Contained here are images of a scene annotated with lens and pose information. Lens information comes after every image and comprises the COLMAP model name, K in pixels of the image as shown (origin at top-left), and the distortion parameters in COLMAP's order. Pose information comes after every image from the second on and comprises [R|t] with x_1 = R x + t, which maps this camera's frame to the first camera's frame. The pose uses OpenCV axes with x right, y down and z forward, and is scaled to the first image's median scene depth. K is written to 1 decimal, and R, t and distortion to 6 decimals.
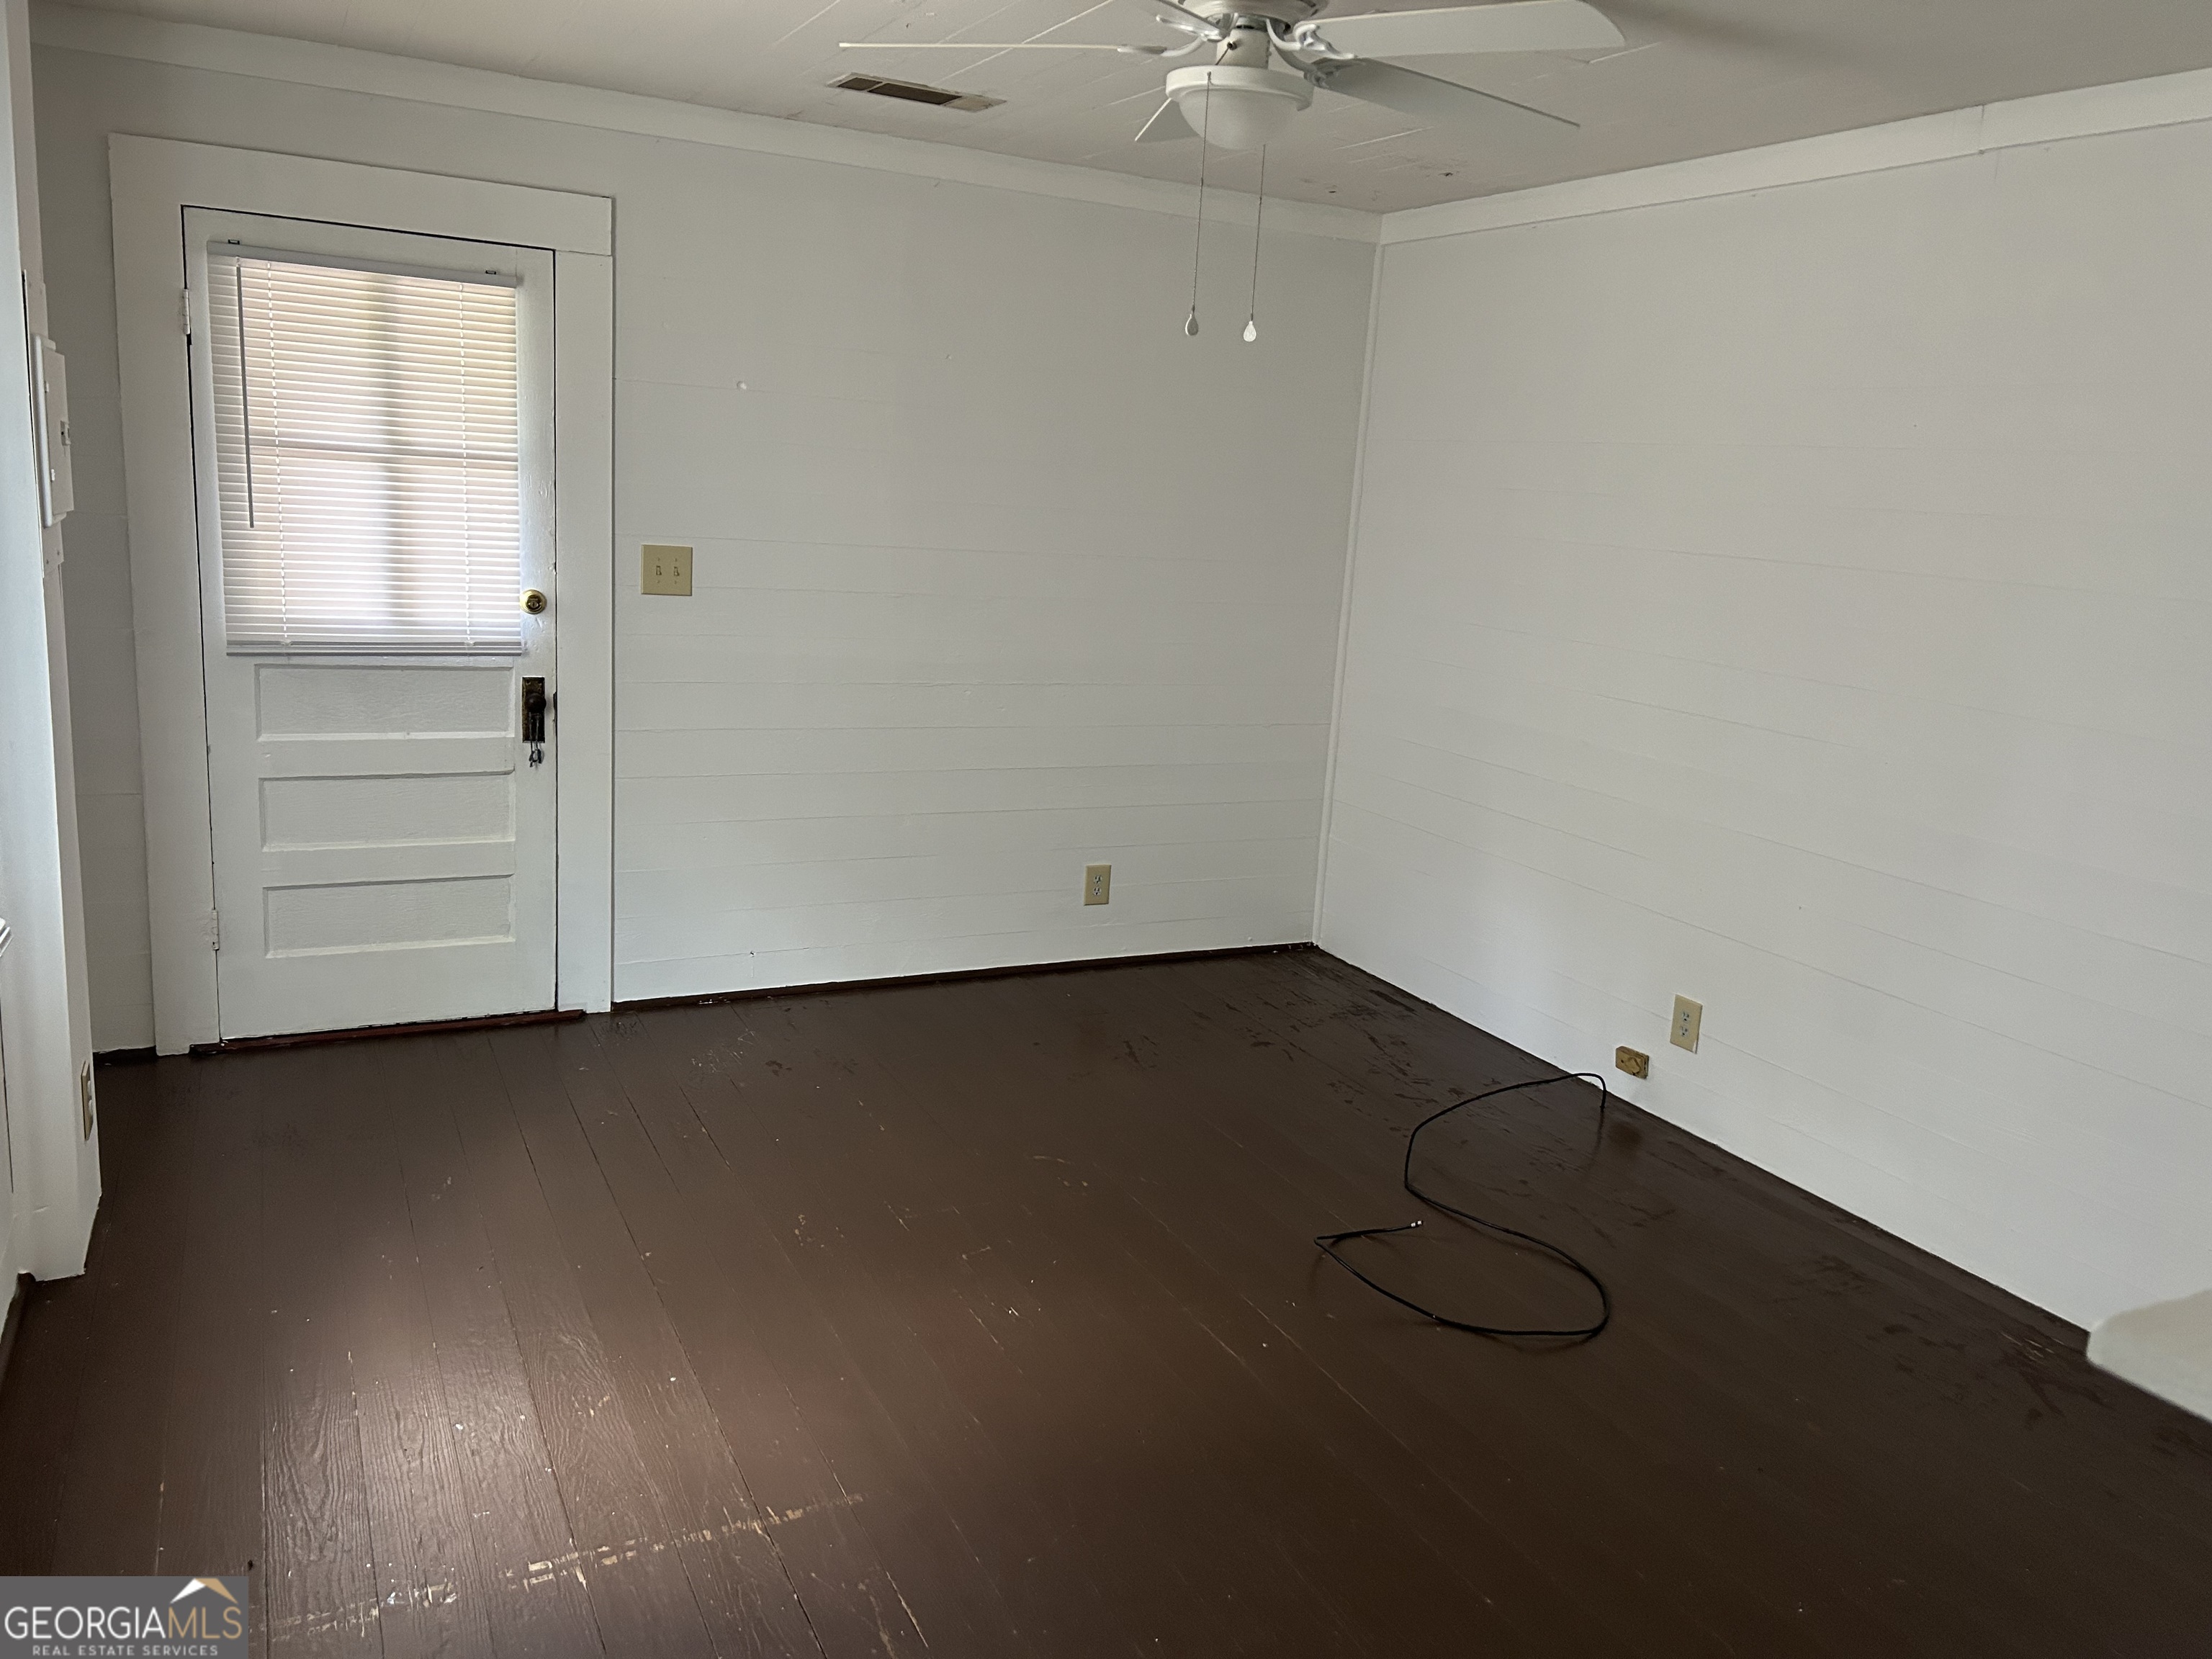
lens RADIAL K [[1673.0, 0, 1106.0], [0, 1673.0, 828.1], [0, 0, 1]] dist [0.014692, 0.004135]
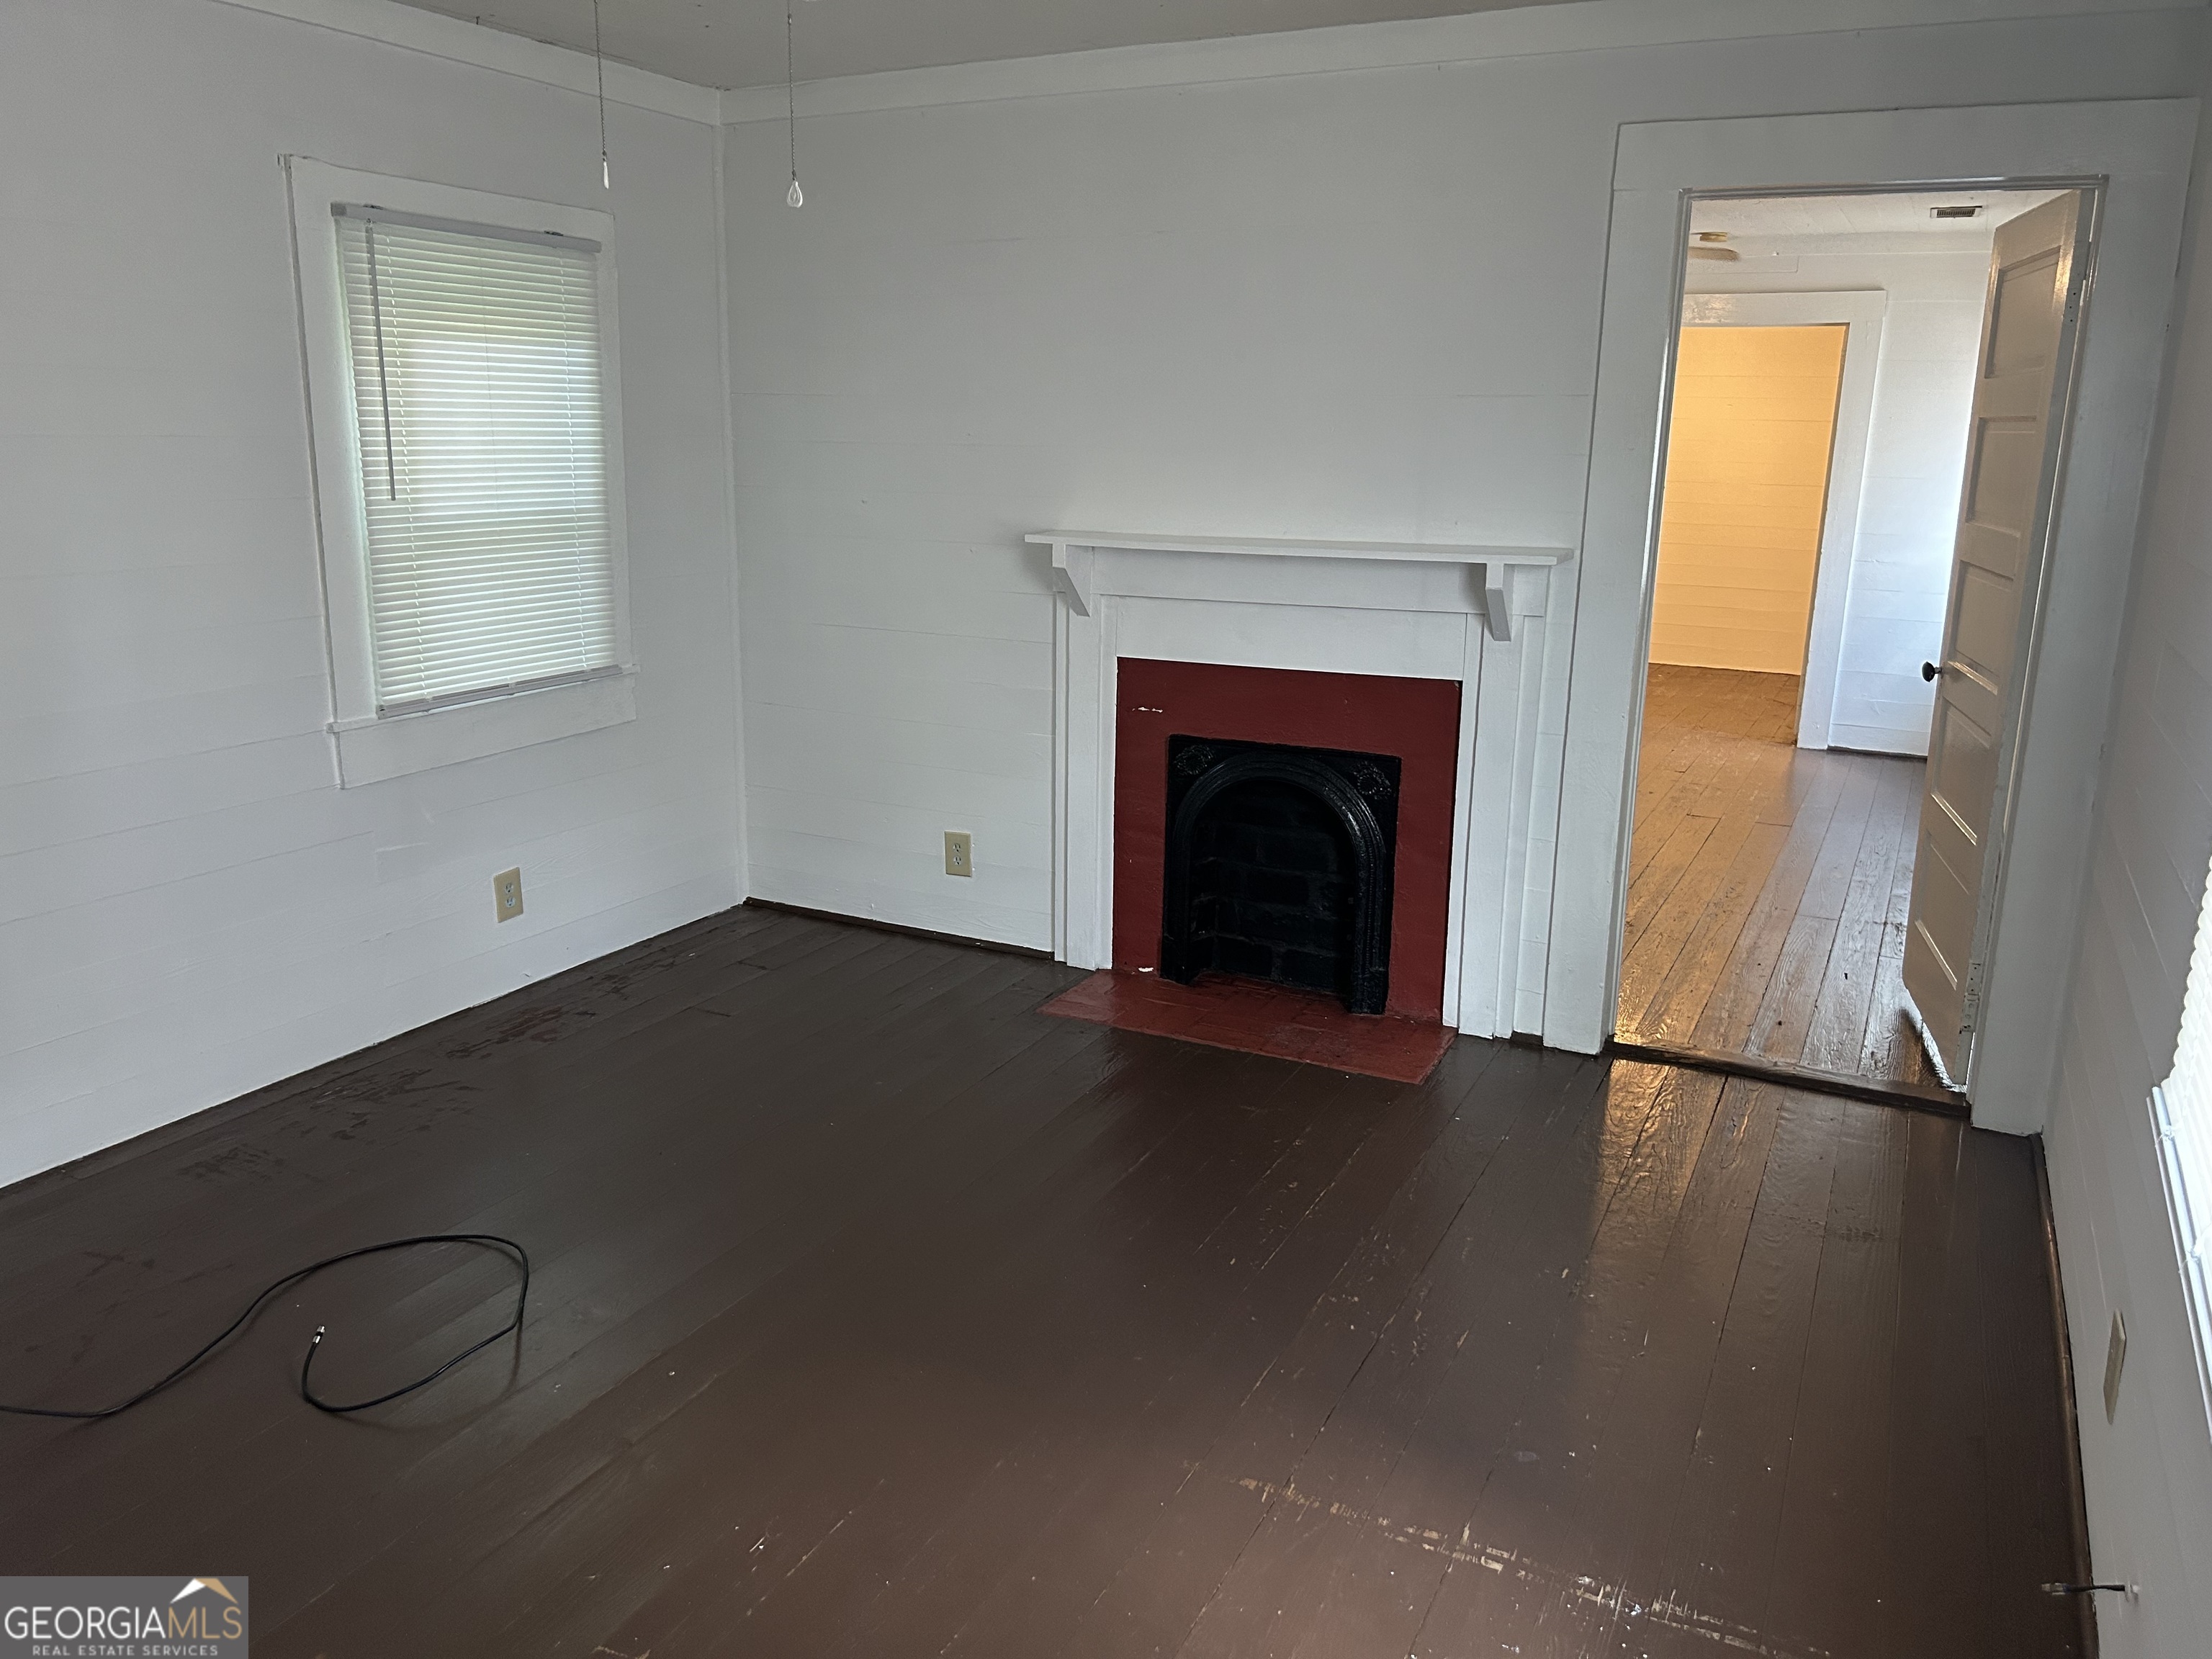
lens RADIAL K [[1673.0, 0, 1104.8], [0, 1673.0, 844.1], [0, 0, 1]] dist [0.014692, 0.004135]
pose [[-0.596400, -0.269849, 0.755969, -0.721362], [0.119156, 0.901599, 0.415837, -0.321240], [-0.793794, 0.338083, -0.505560, 1.336423]]
